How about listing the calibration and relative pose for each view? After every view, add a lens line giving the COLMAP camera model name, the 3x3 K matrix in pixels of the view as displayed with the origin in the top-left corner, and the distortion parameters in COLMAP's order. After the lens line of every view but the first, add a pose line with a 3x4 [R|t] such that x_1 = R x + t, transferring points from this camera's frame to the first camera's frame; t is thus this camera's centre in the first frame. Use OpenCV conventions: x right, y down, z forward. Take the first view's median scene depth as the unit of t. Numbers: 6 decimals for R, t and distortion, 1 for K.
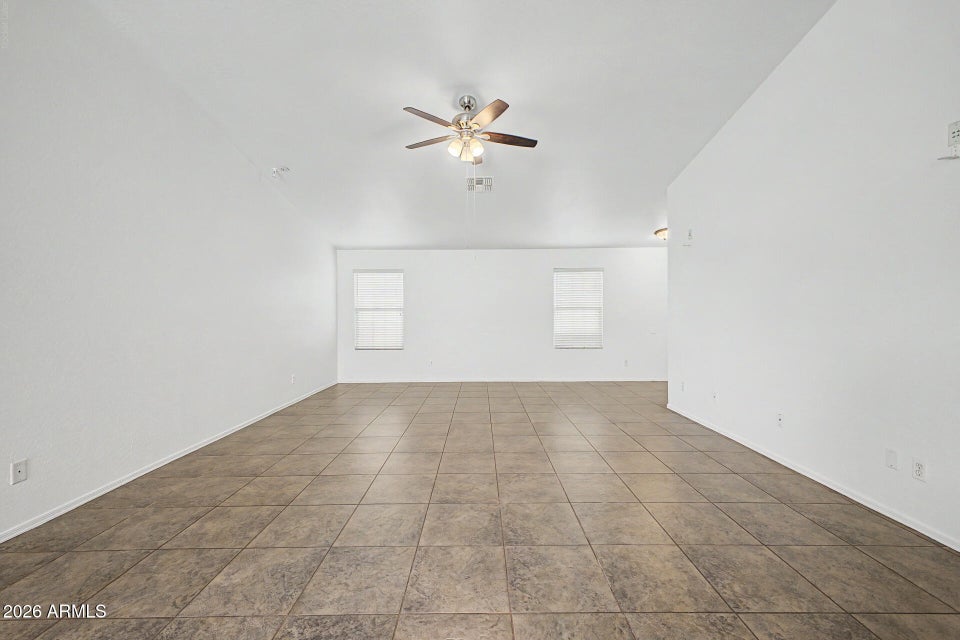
lens RADIAL K [[388.9, 0, 474.5], [0, 388.9, 314.5], [0, 0, 1]] dist [0.010954, -0.000321]
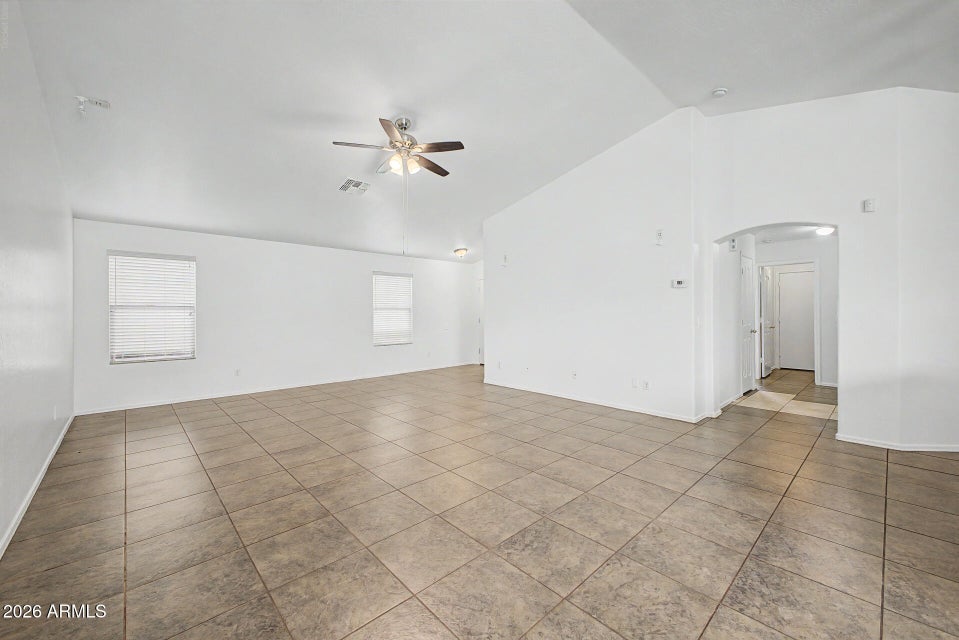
lens RADIAL K [[388.5, 0, 474.0], [0, 388.5, 314.5], [0, 0, 1]] dist [0.010954, -0.000321]
pose [[0.728700, -0.000208, 0.684833, -0.459021], [-0.000706, 0.999999, 0.001054, 0.000039], [-0.684833, -0.001252, 0.728699, 0.036349]]
